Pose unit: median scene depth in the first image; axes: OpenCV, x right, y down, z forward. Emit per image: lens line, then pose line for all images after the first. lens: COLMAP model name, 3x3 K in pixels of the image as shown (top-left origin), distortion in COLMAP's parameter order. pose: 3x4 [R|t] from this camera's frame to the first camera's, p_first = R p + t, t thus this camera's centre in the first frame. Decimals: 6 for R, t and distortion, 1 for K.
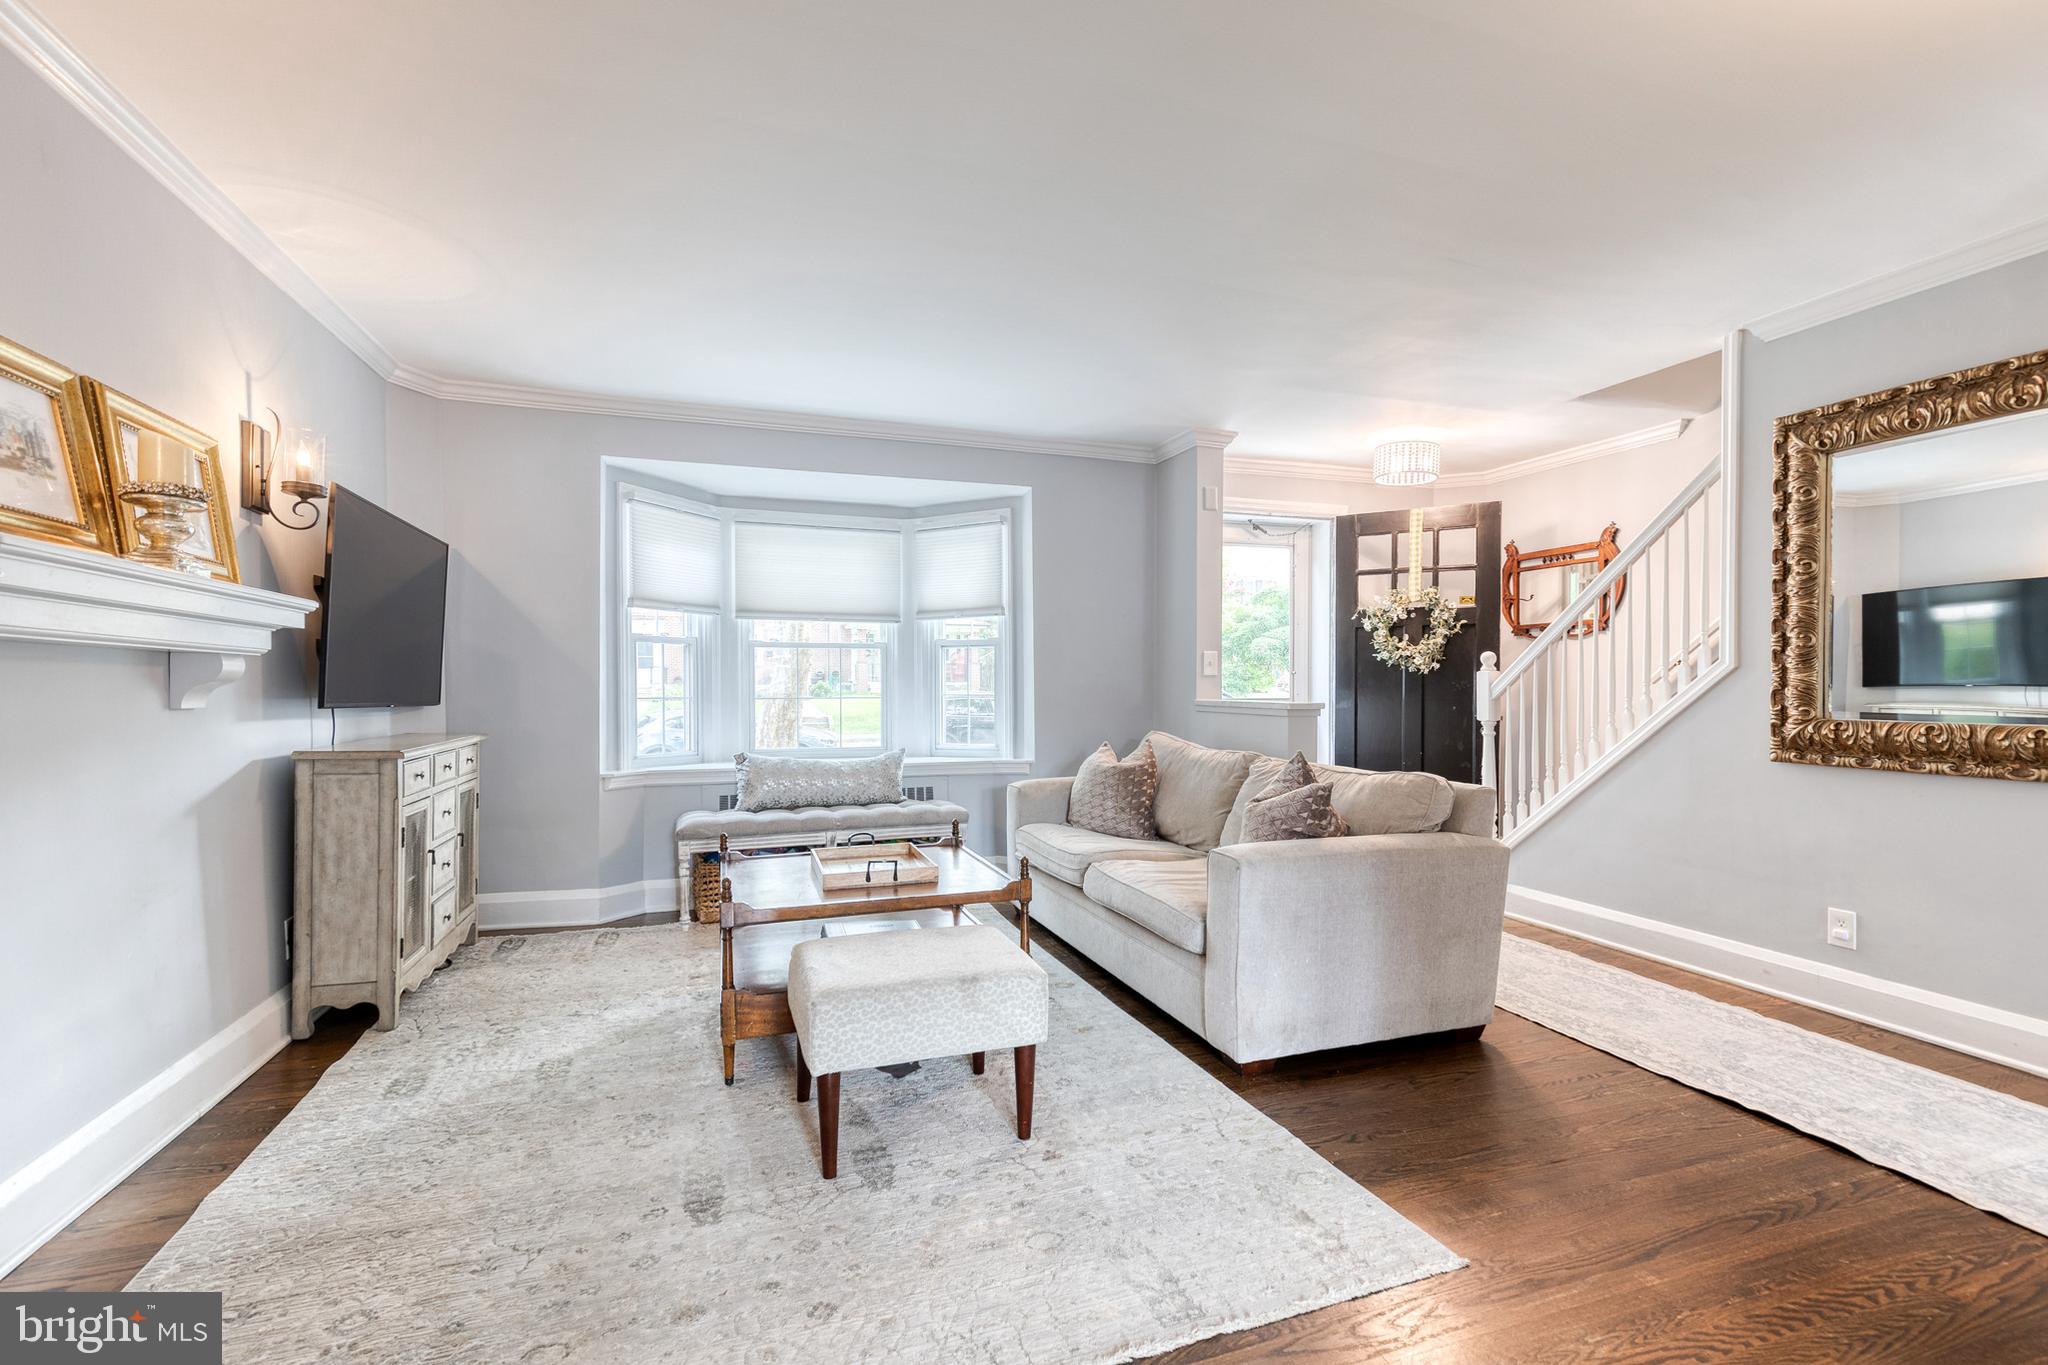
lens RADIAL K [[931.0, 0, 1046.4], [0, 931.0, 700.3], [0, 0, 1]] dist [0.010870, 0.000018]
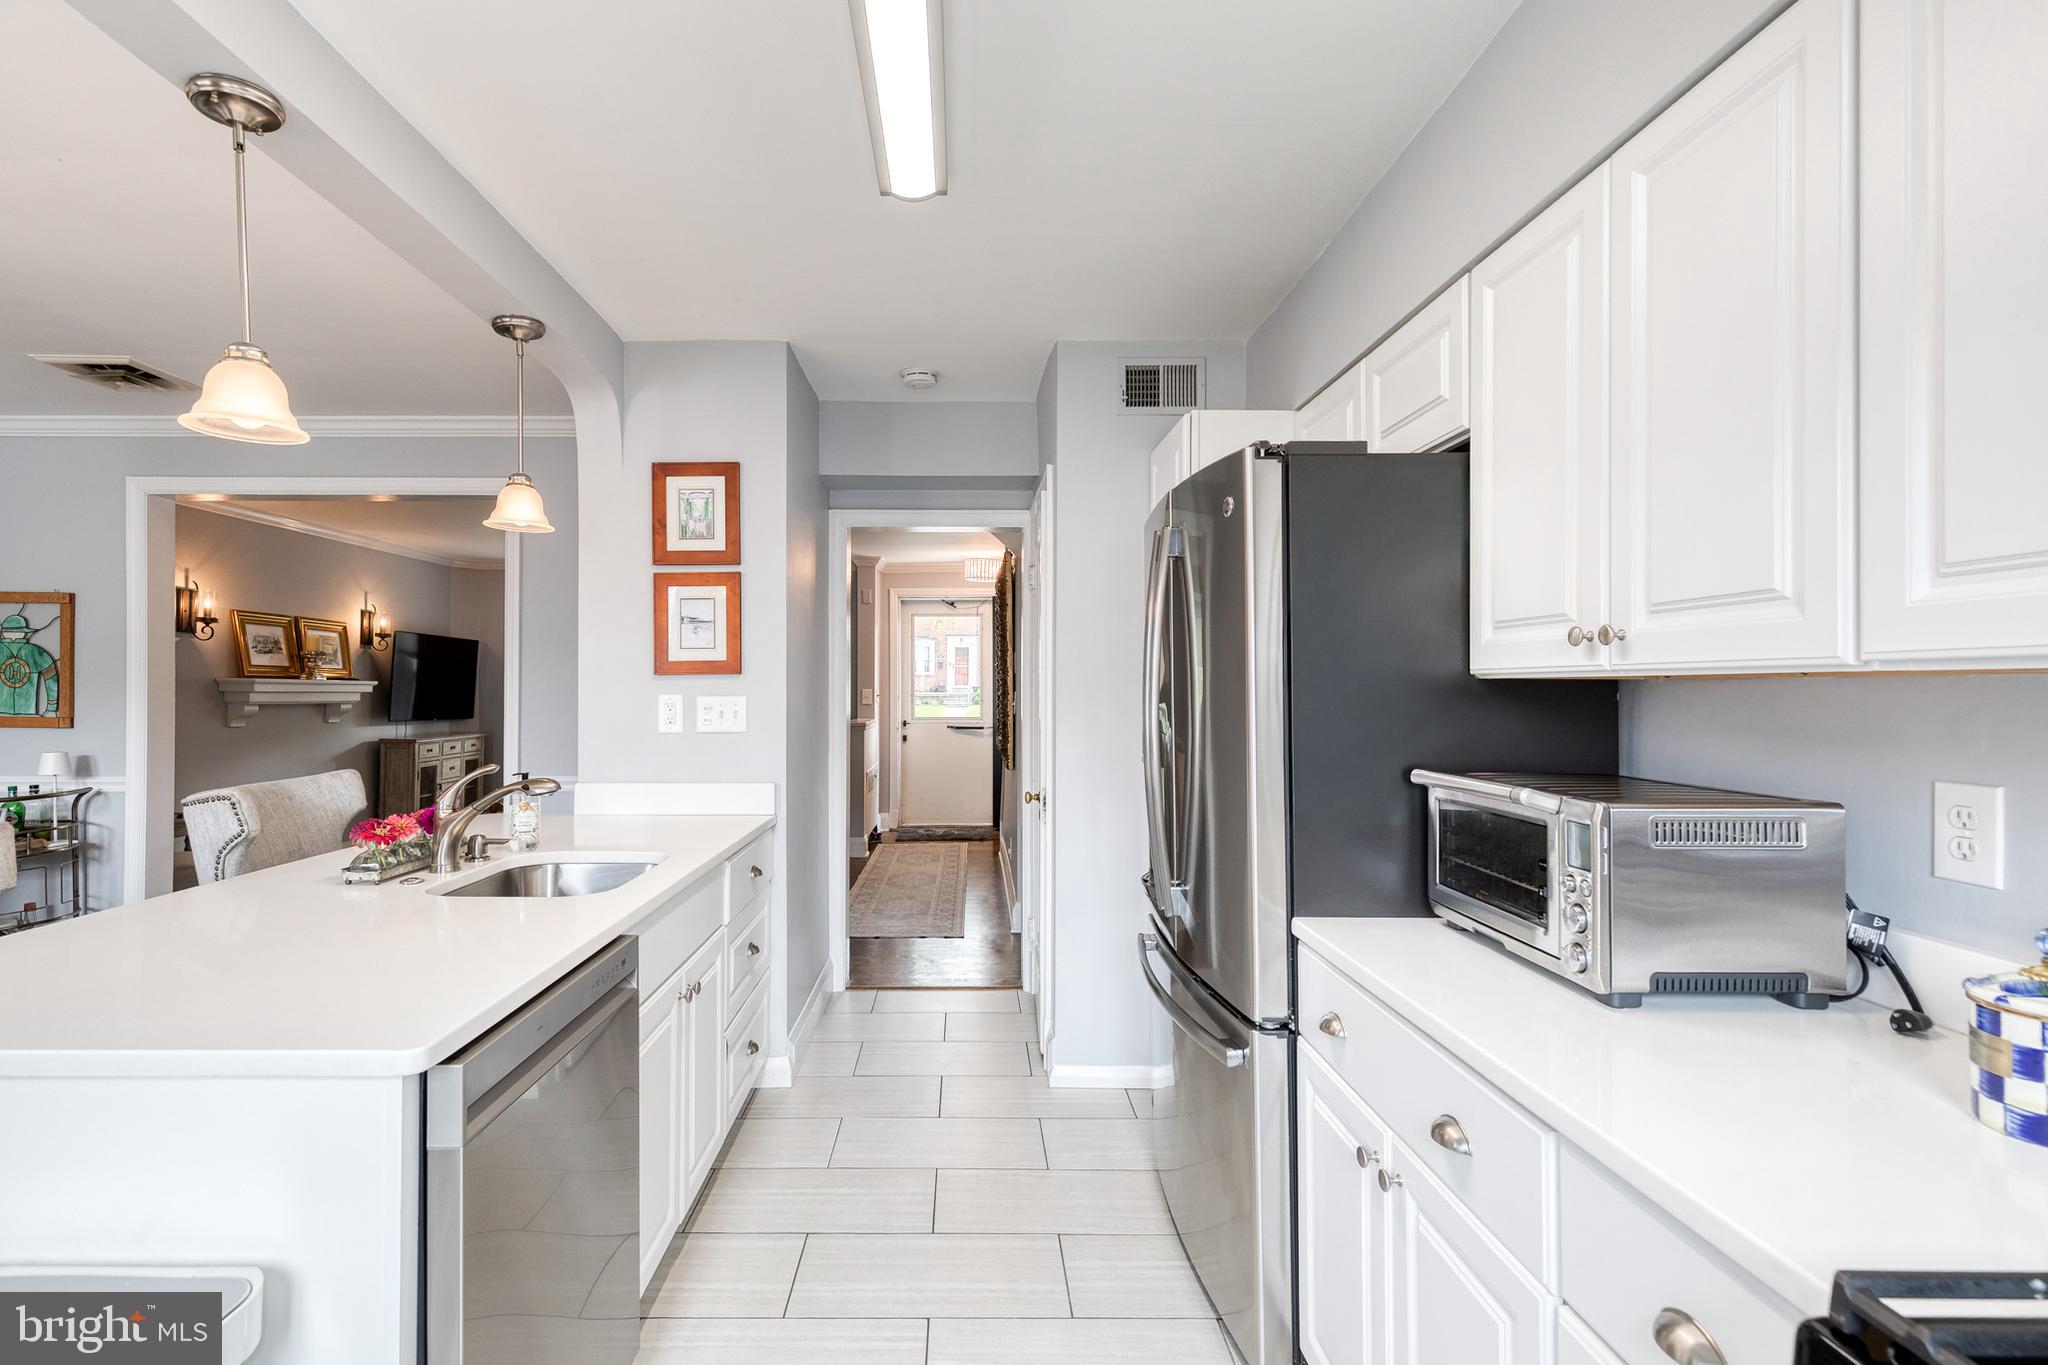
lens RADIAL K [[953.6, 0, 964.1], [0, 953.6, 682.1], [0, 0, 1]] dist [0.004382, -0.001985]
pose [[0.942953, -0.001773, -0.332921, 1.380305], [-0.006032, 0.999731, -0.022410, -0.044626], [0.332872, 0.023140, 0.942688, -0.807861]]
